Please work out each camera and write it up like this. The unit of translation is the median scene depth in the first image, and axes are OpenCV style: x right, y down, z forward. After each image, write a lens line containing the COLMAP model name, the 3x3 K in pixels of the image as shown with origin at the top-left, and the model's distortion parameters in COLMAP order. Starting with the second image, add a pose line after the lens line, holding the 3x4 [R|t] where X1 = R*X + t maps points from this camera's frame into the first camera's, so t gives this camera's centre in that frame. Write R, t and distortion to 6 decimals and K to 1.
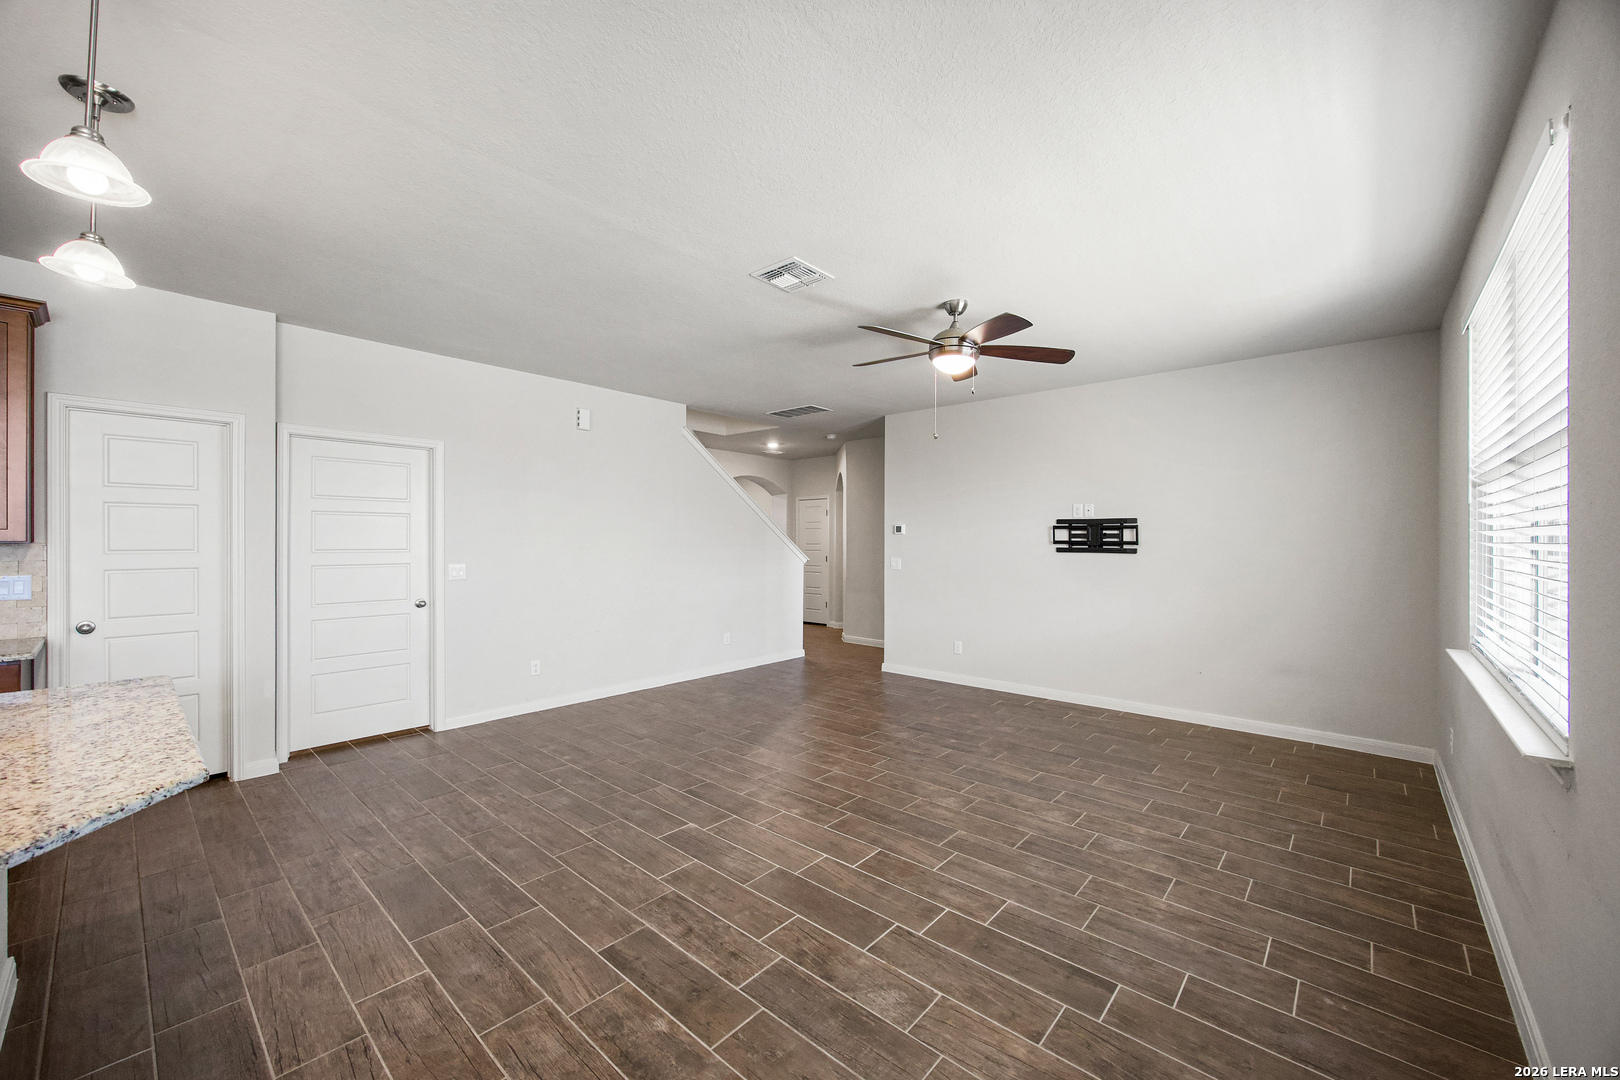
lens RADIAL K [[625.6, 0, 806.0], [0, 625.6, 541.3], [0, 0, 1]] dist [-0.000652, 0.000352]
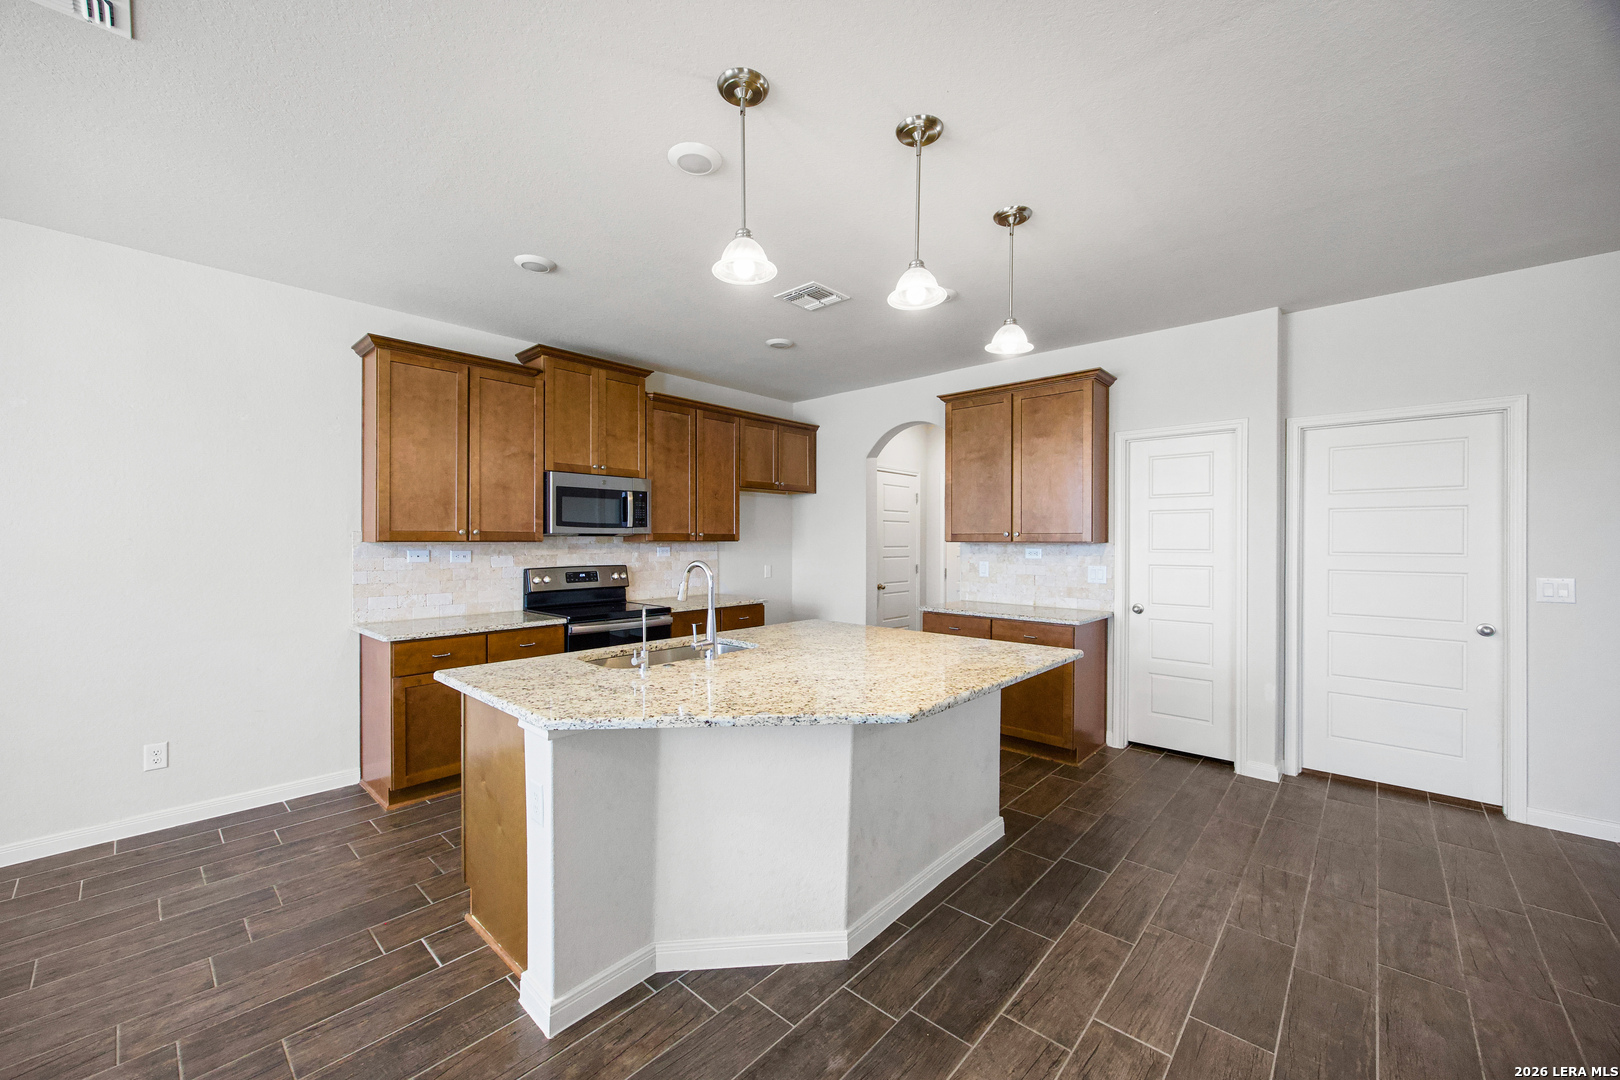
lens RADIAL K [[625.6, 0, 806.0], [0, 625.6, 541.3], [0, 0, 1]] dist [-0.000652, 0.000352]
pose [[-0.007579, 0.000443, -0.999971, 0.131232], [-0.004130, 0.999991, 0.000474, 0.001209], [0.999963, 0.004134, -0.007577, 0.295790]]
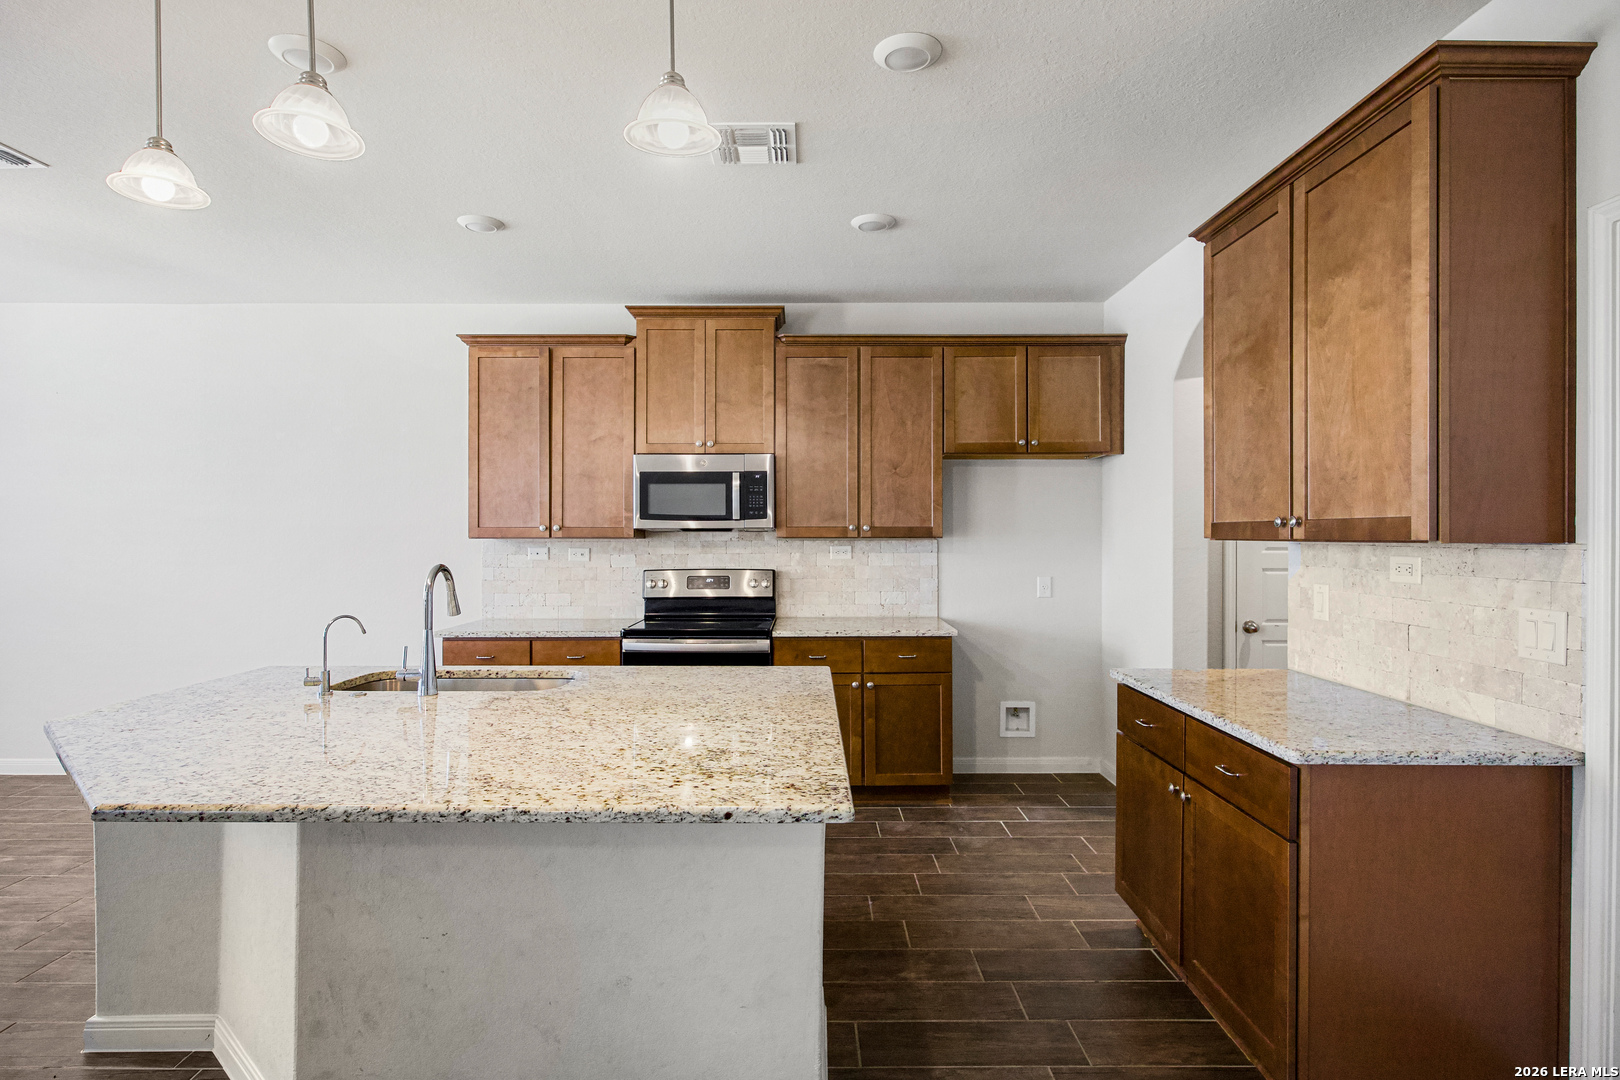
lens RADIAL K [[826.4, 0, 807.5], [0, 826.4, 535.7], [0, 0, 1]] dist [0.010014, -0.008638]
pose [[-0.742999, -0.001756, -0.669290, -0.348365], [-0.002930, 0.999996, 0.000630, -0.001490], [0.669286, 0.002429, -0.743001, 0.927729]]
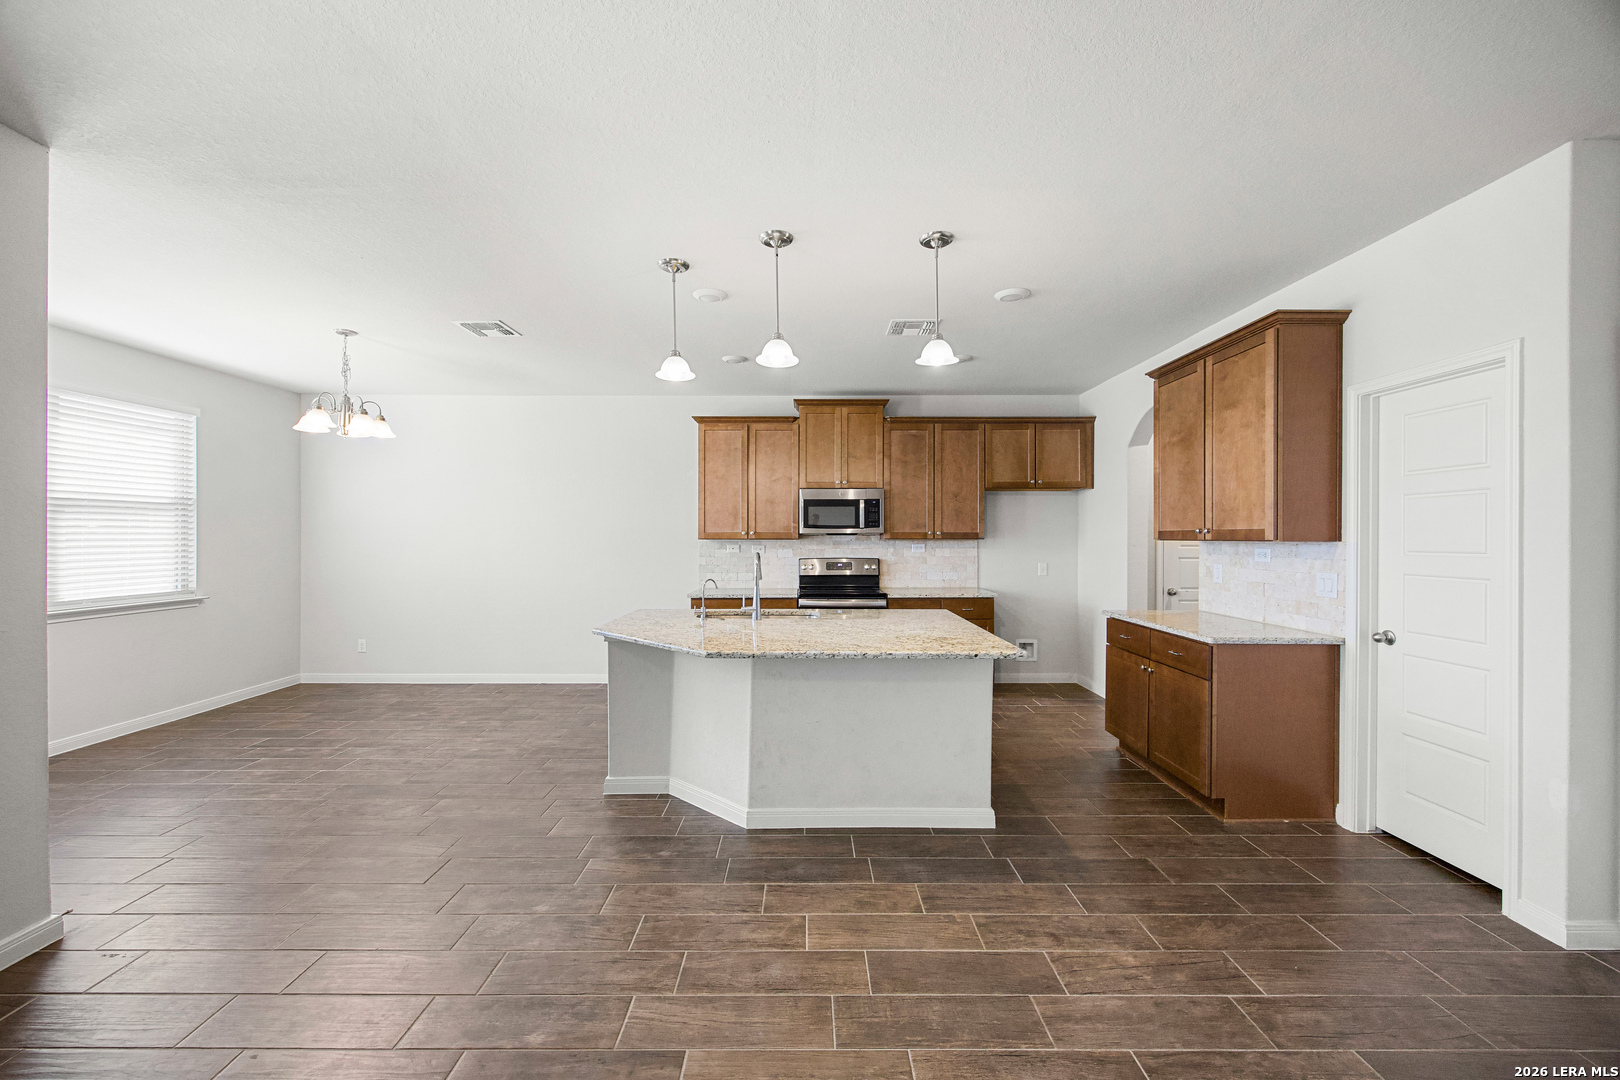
lens RADIAL K [[631.8, 0, 806.8], [0, 631.8, 538.8], [0, 0, 1]] dist [-0.001091, 0.000124]
pose [[-0.744479, -0.001204, -0.667645, 0.055021], [-0.003601, 0.999991, 0.002212, -0.000754], [0.667636, 0.004051, -0.744477, 1.017401]]
